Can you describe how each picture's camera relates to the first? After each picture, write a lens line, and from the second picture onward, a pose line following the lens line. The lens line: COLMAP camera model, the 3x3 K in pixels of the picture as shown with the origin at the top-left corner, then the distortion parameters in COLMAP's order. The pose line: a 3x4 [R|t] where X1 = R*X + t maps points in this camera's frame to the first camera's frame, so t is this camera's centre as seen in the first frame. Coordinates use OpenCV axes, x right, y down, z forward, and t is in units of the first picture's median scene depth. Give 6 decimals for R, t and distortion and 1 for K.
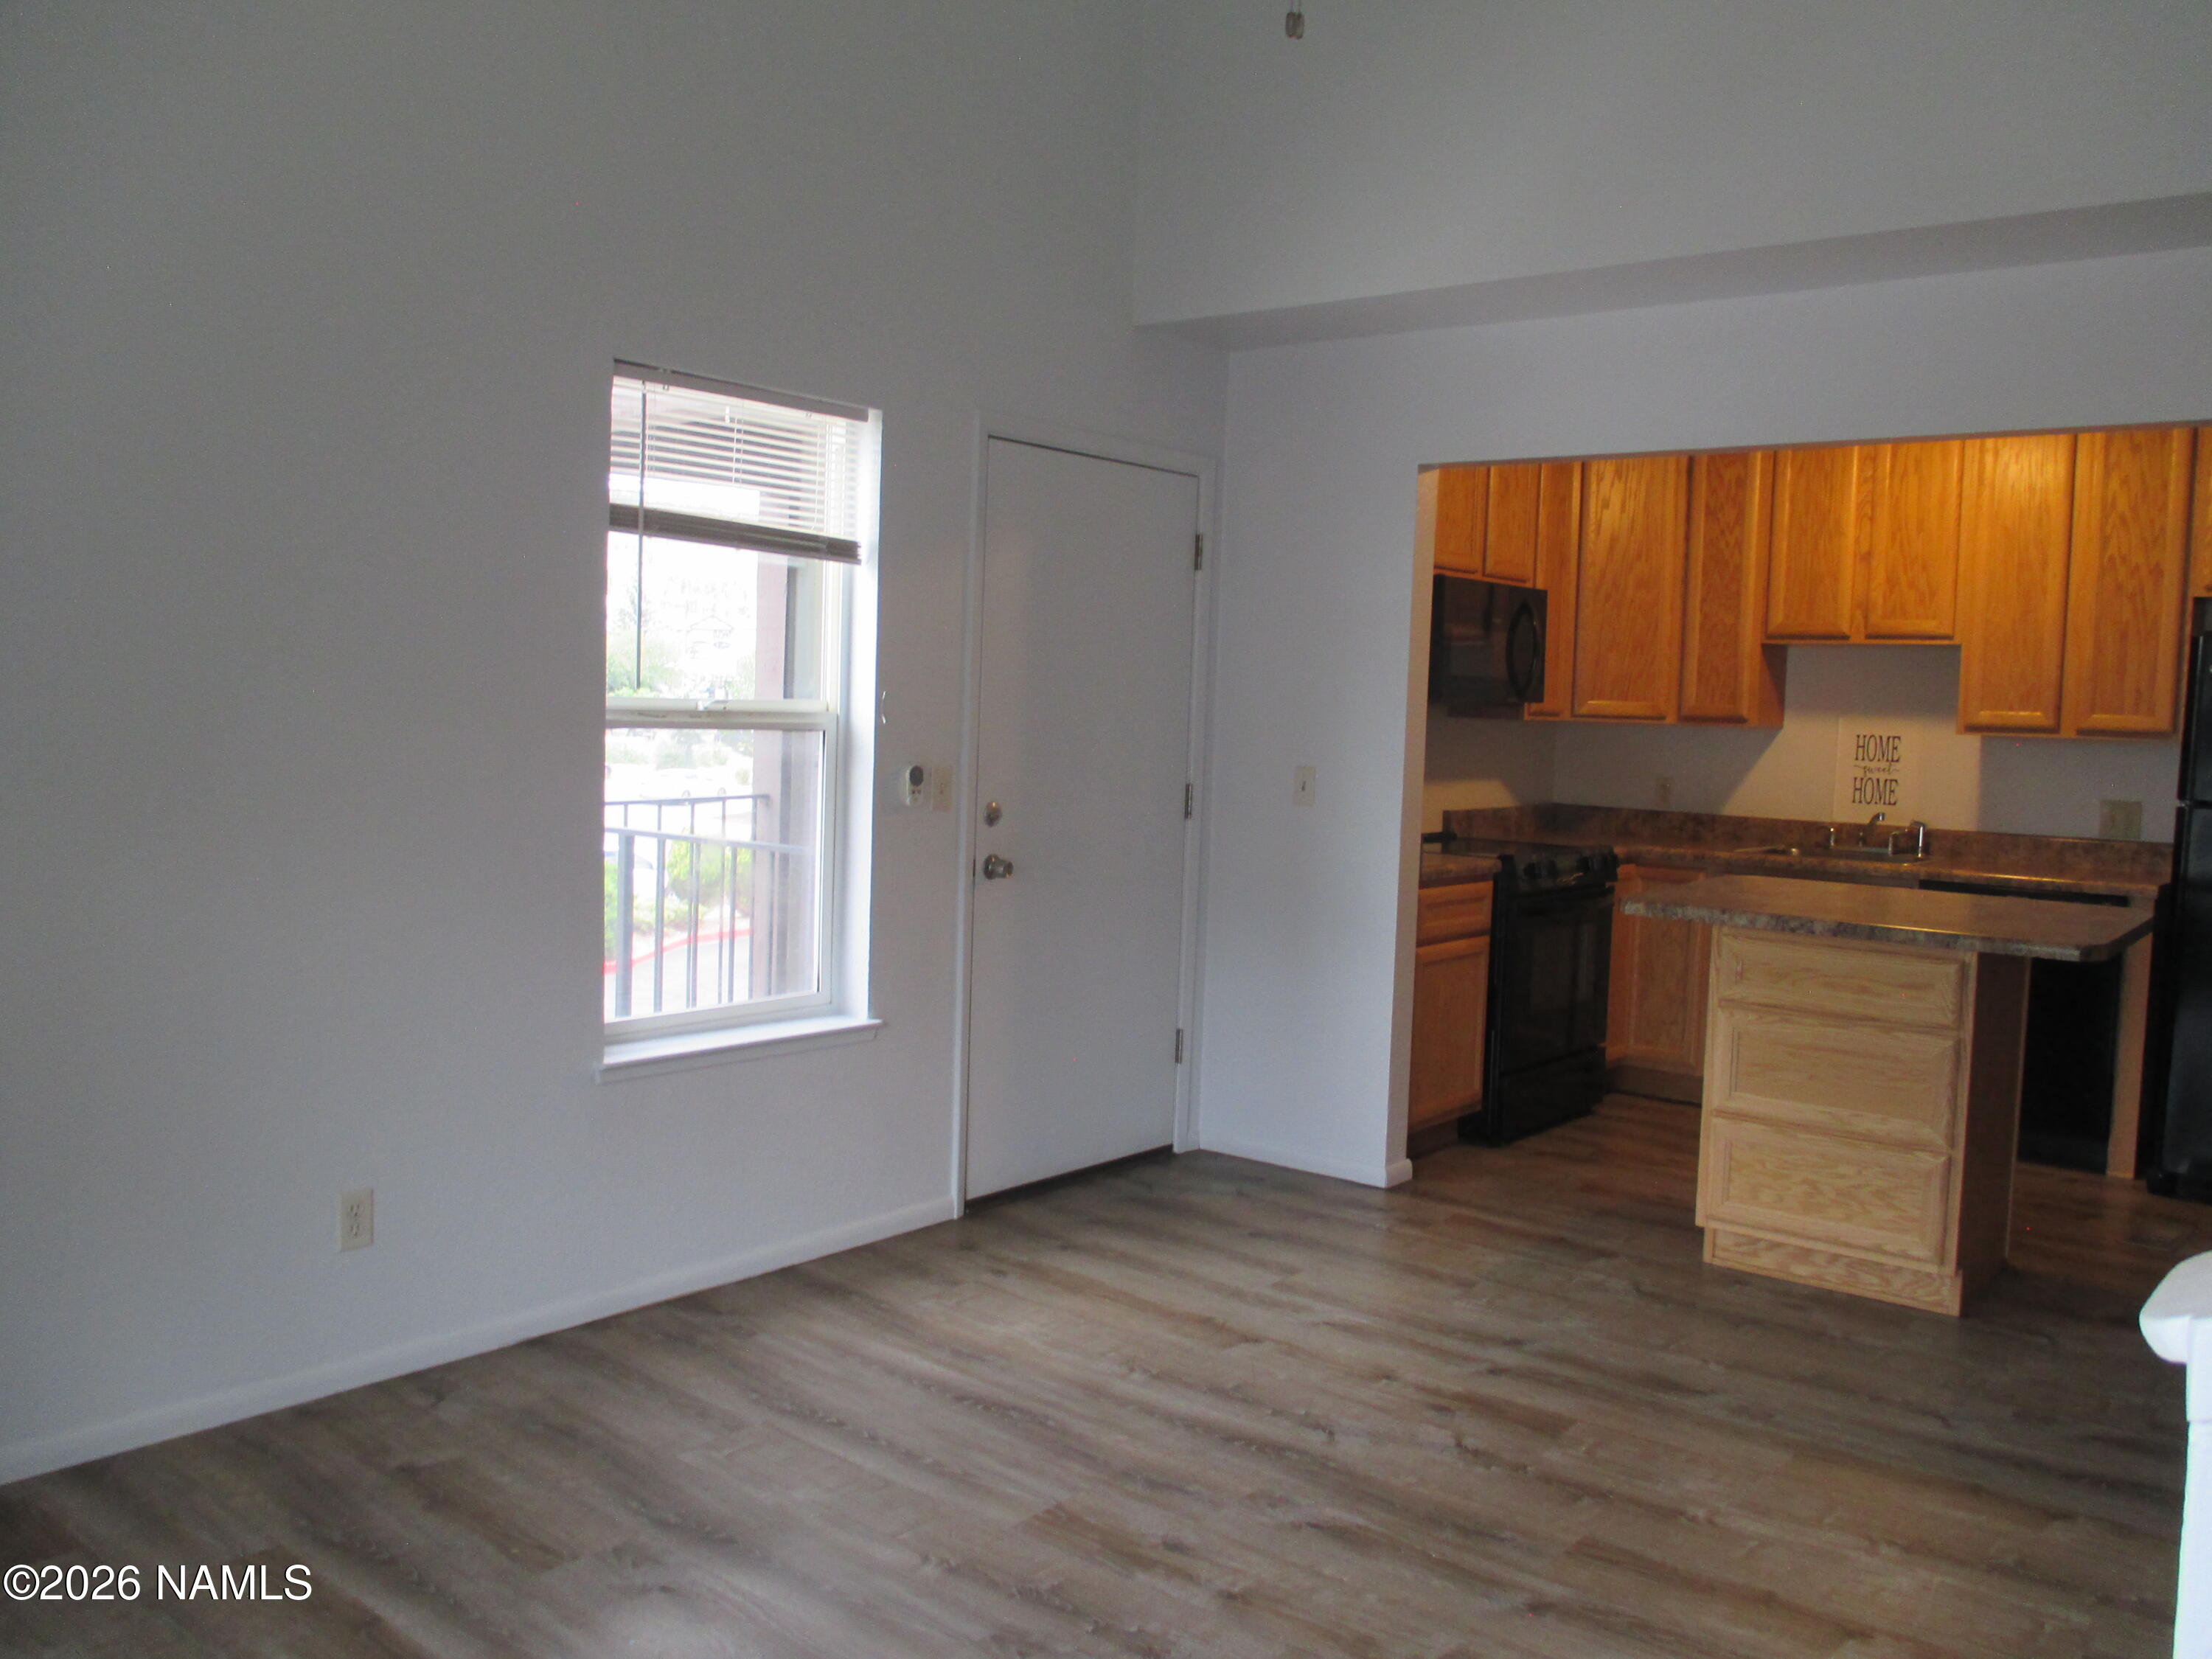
lens RADIAL K [[1818.7, 0, 1104.5], [0, 1818.7, 833.4], [0, 0, 1]] dist [-0.035864, 0.002739]
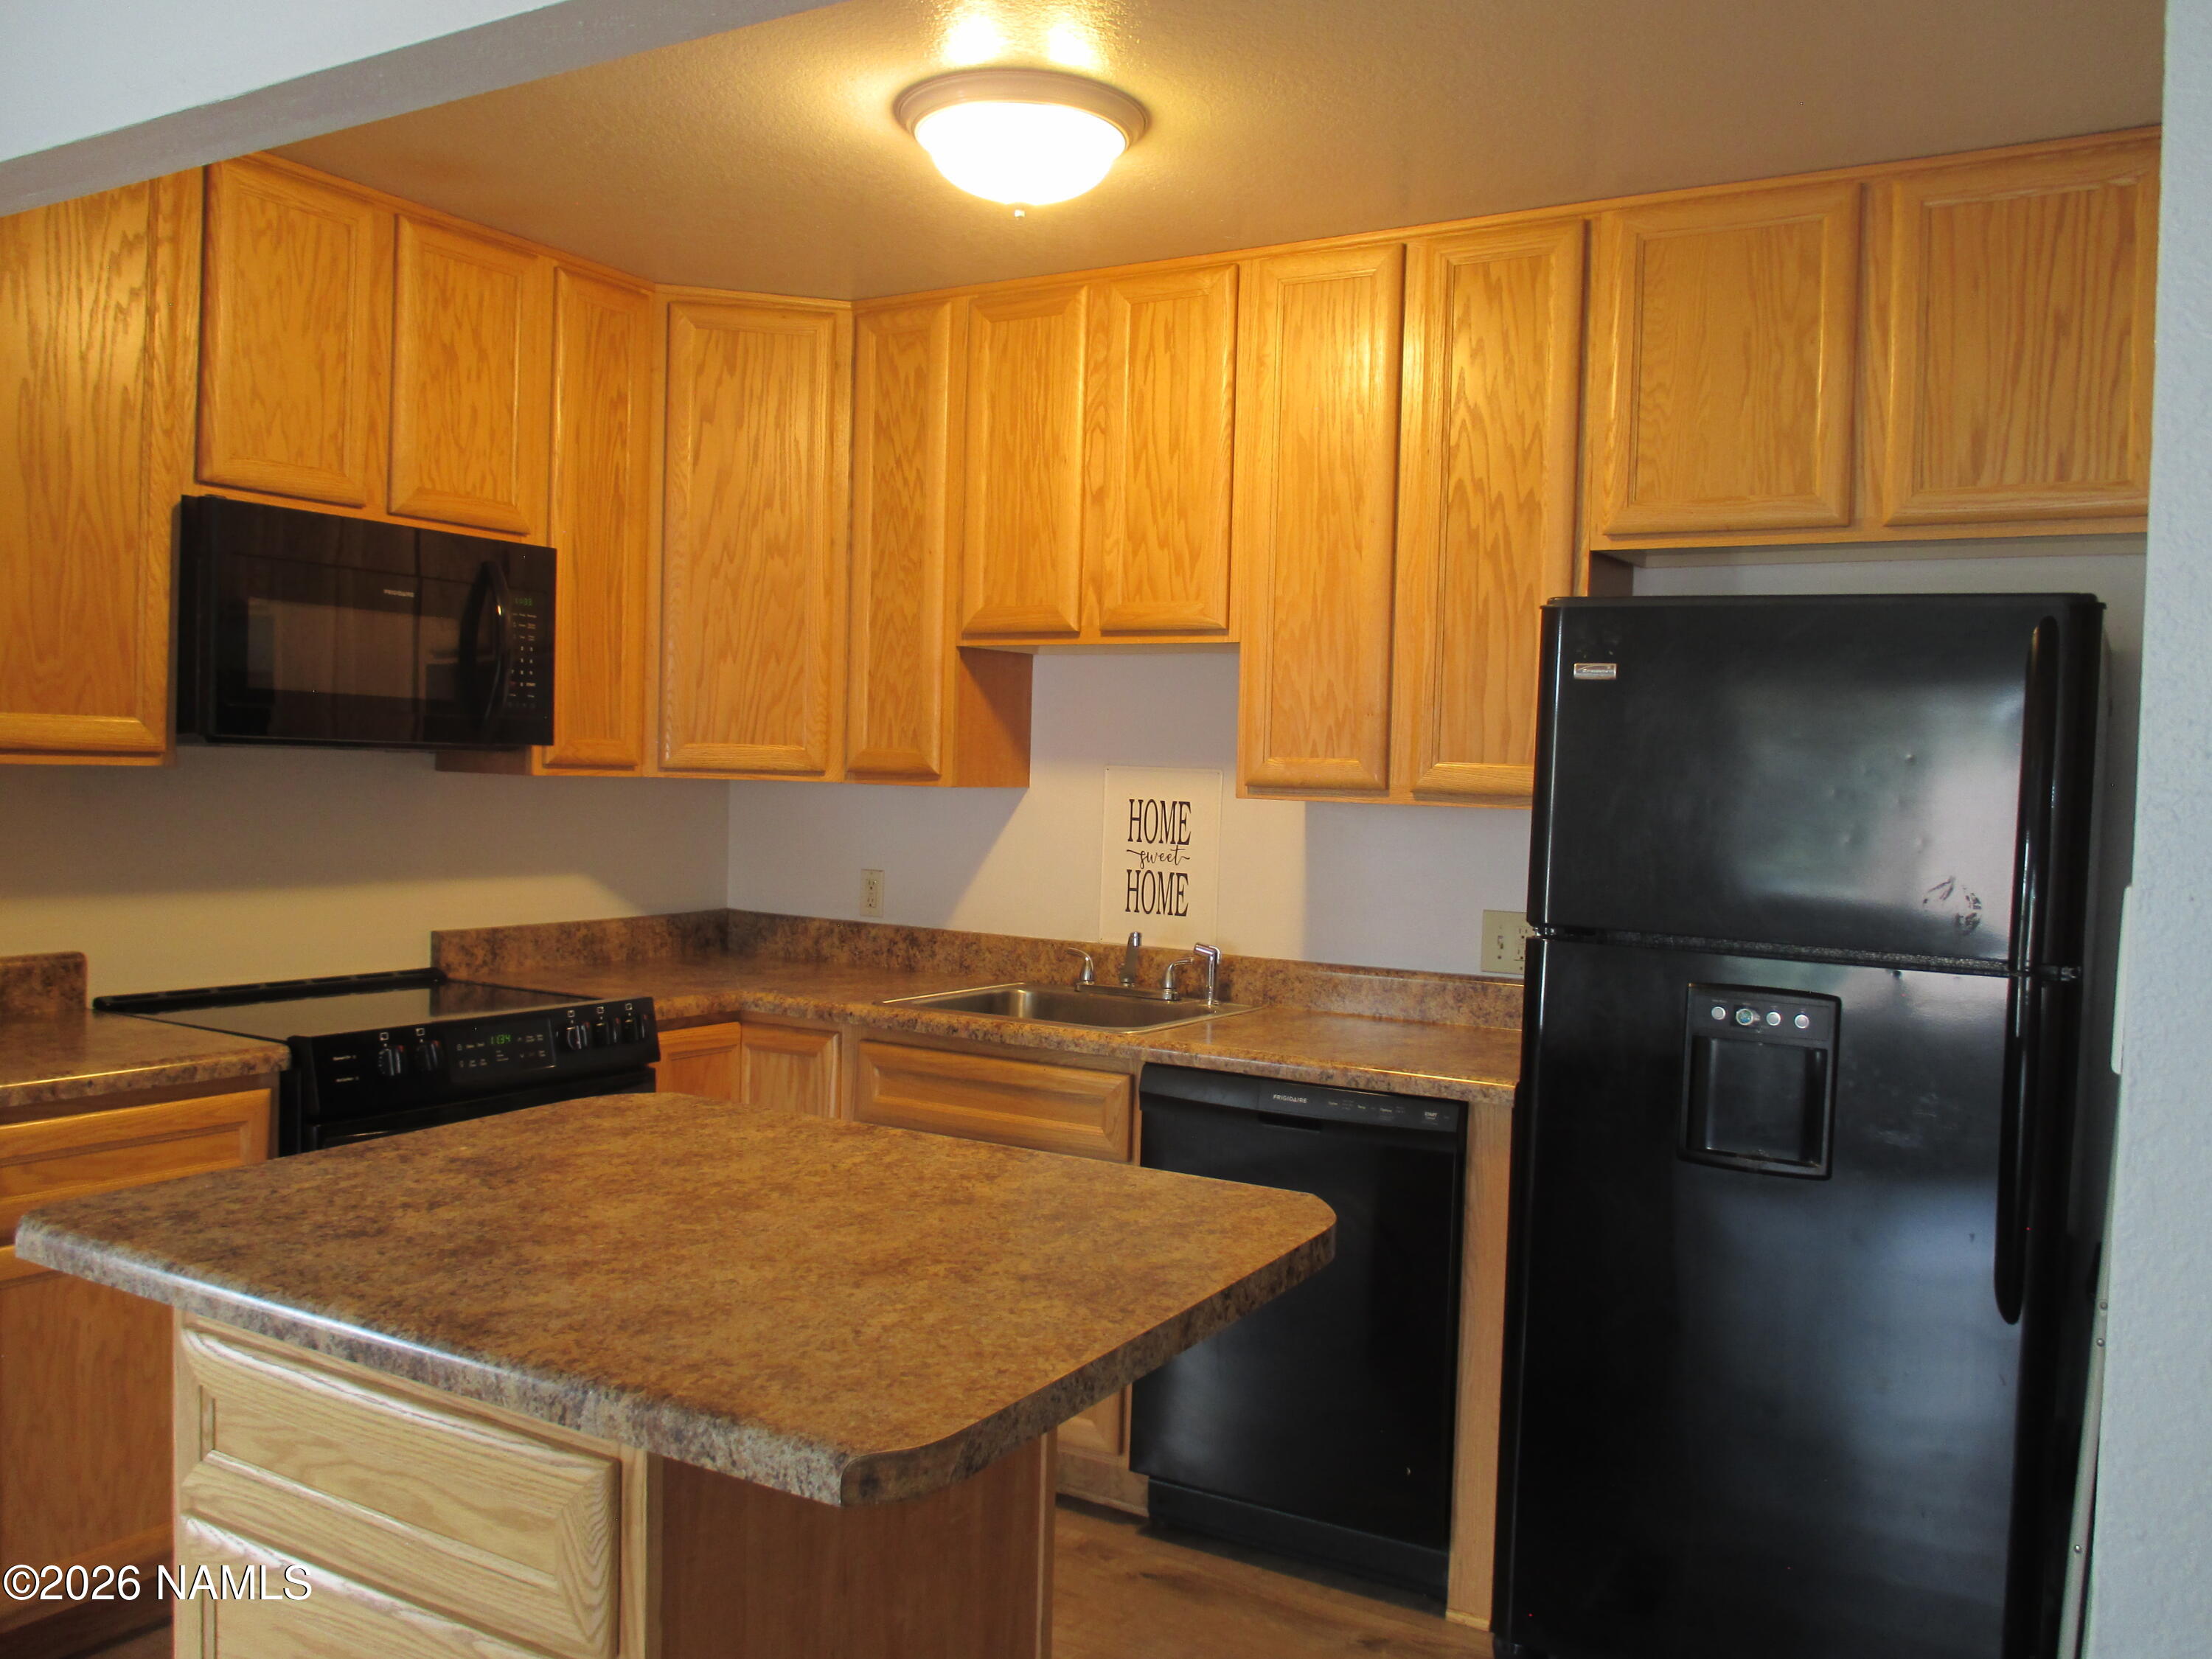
lens RADIAL K [[1818.7, 0, 1107.3], [0, 1818.7, 826.5], [0, 0, 1]] dist [-0.035864, 0.002739]
pose [[0.990064, -0.004249, 0.140555, 0.384713], [0.009675, 0.999233, -0.037944, -0.026559], [-0.140286, 0.038927, 0.989346, 0.474165]]
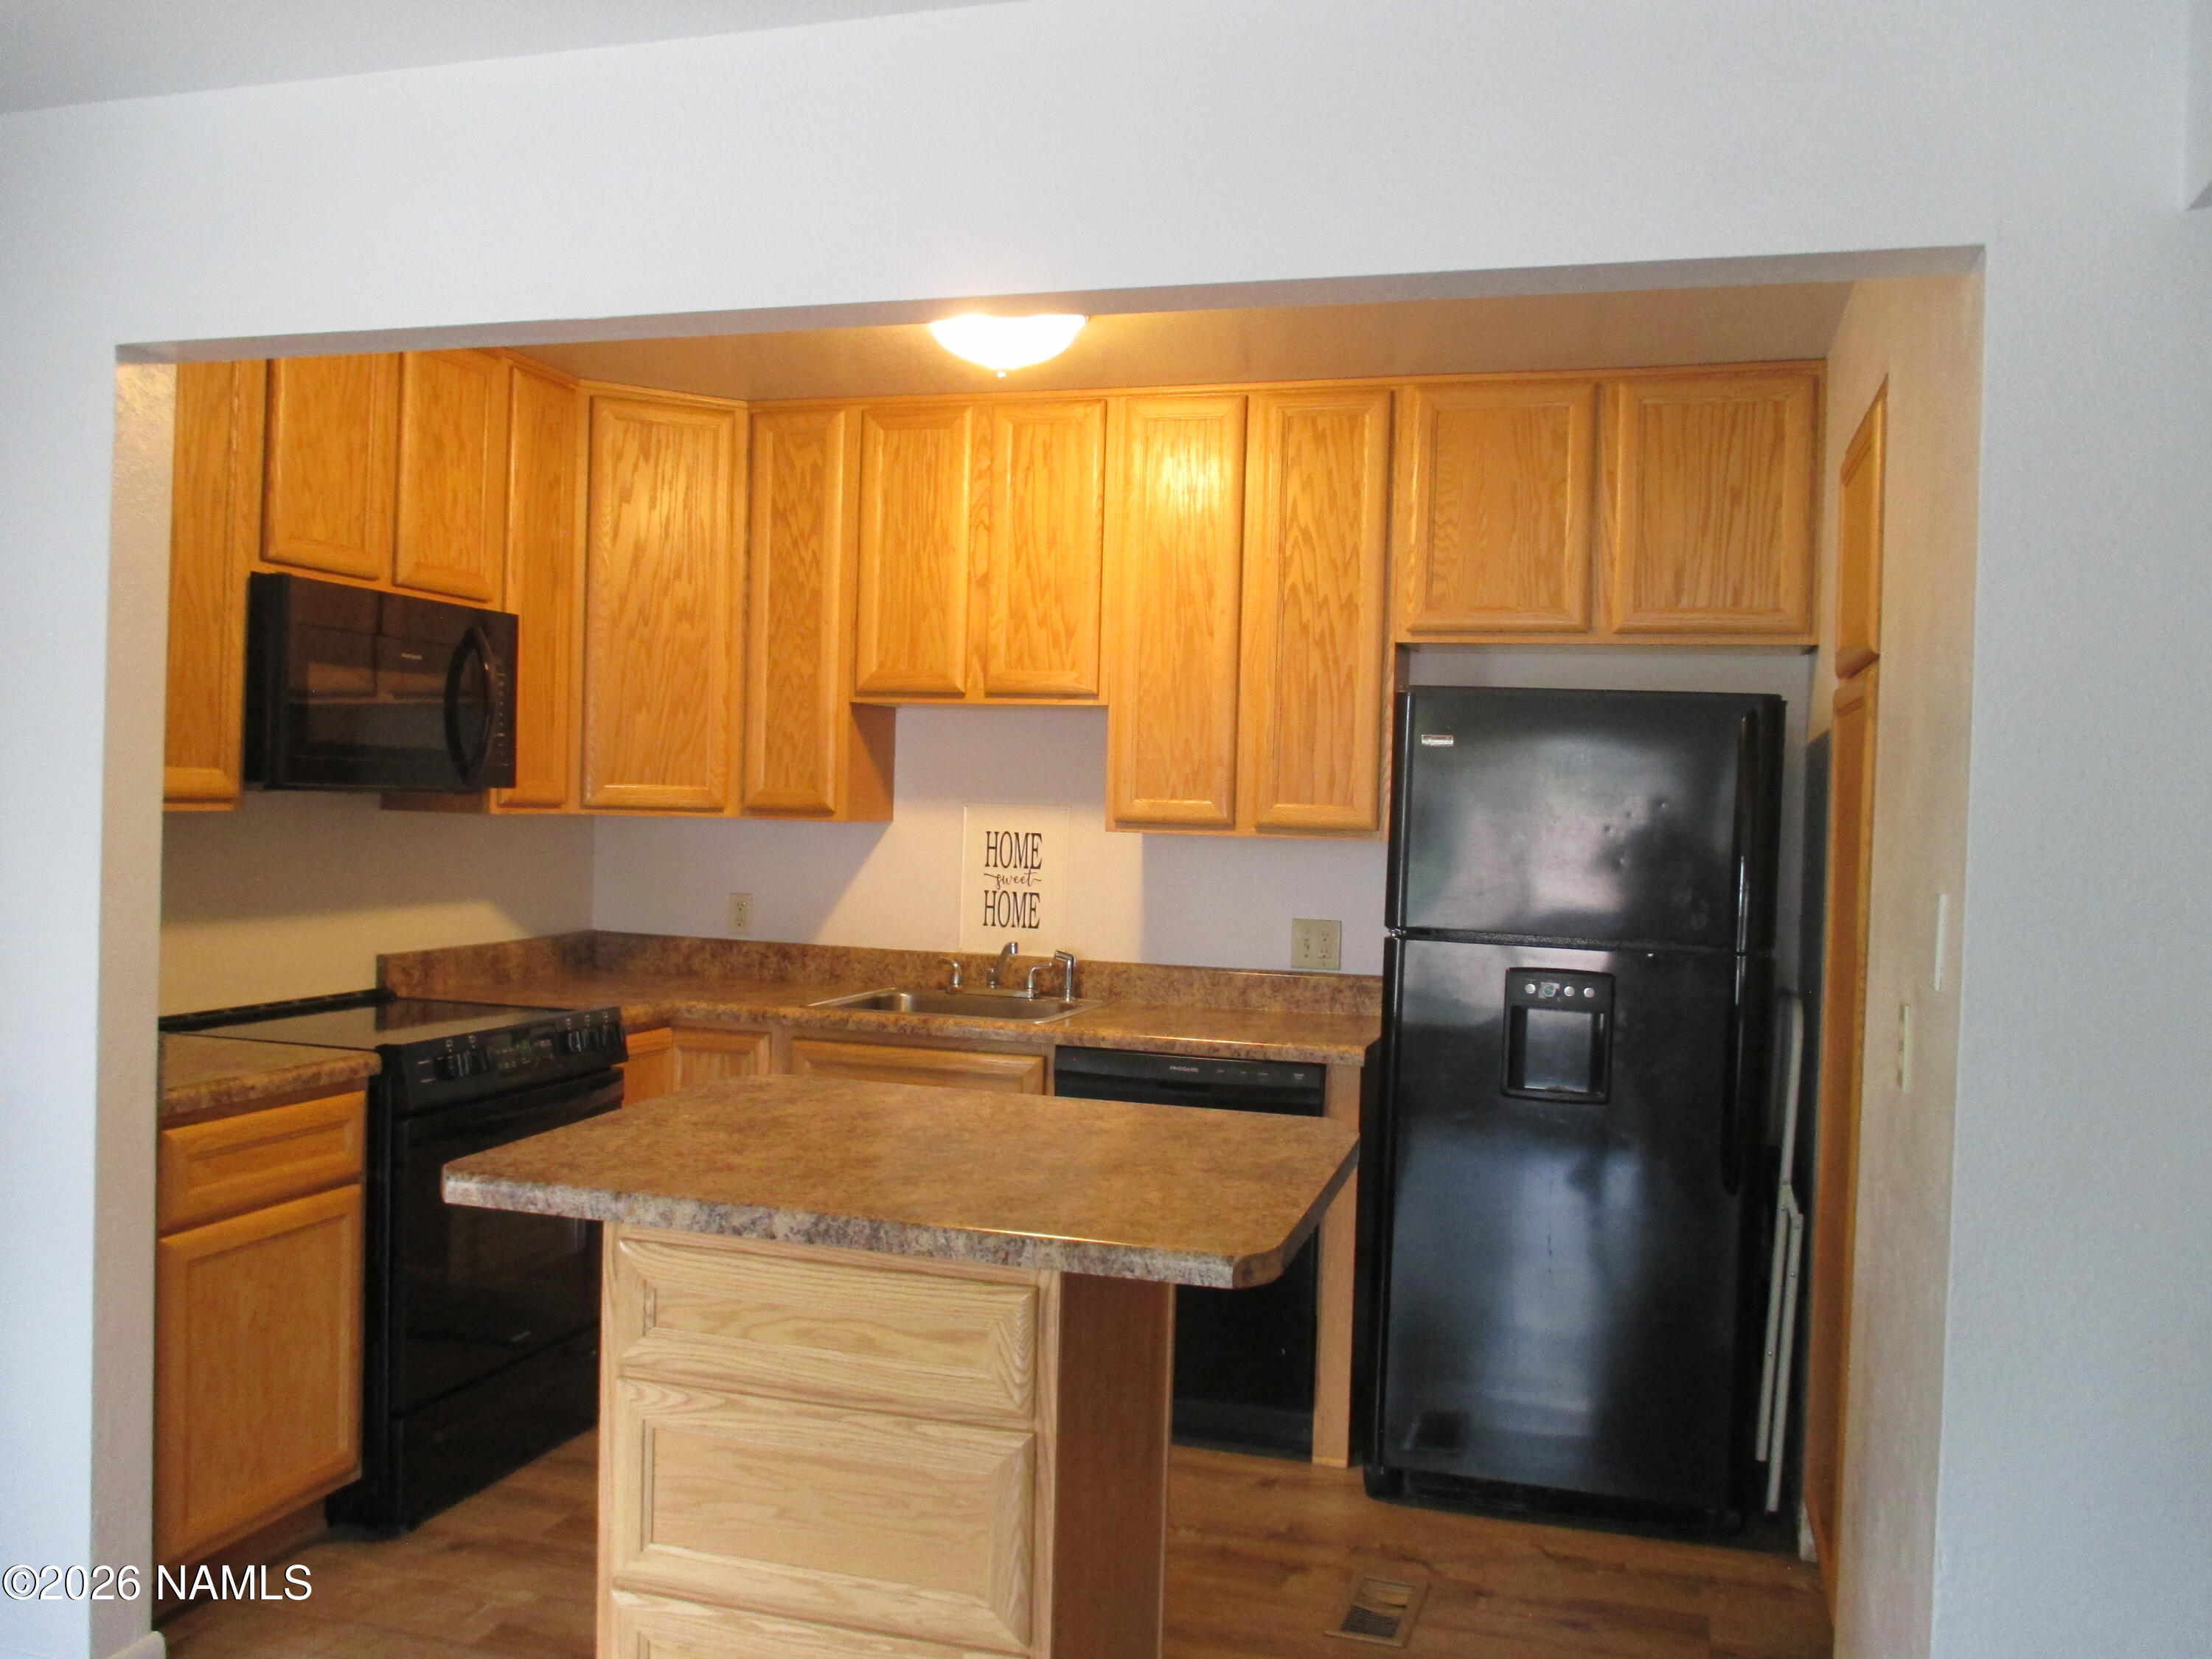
lens RADIAL K [[1818.7, 0, 1104.4], [0, 1818.7, 828.8], [0, 0, 1]] dist [-0.035864, 0.002739]
pose [[0.924649, -0.008405, 0.380728, 0.218304], [0.026026, 0.998814, -0.041158, -0.029053], [-0.379930, 0.047965, 0.923771, 0.370728]]
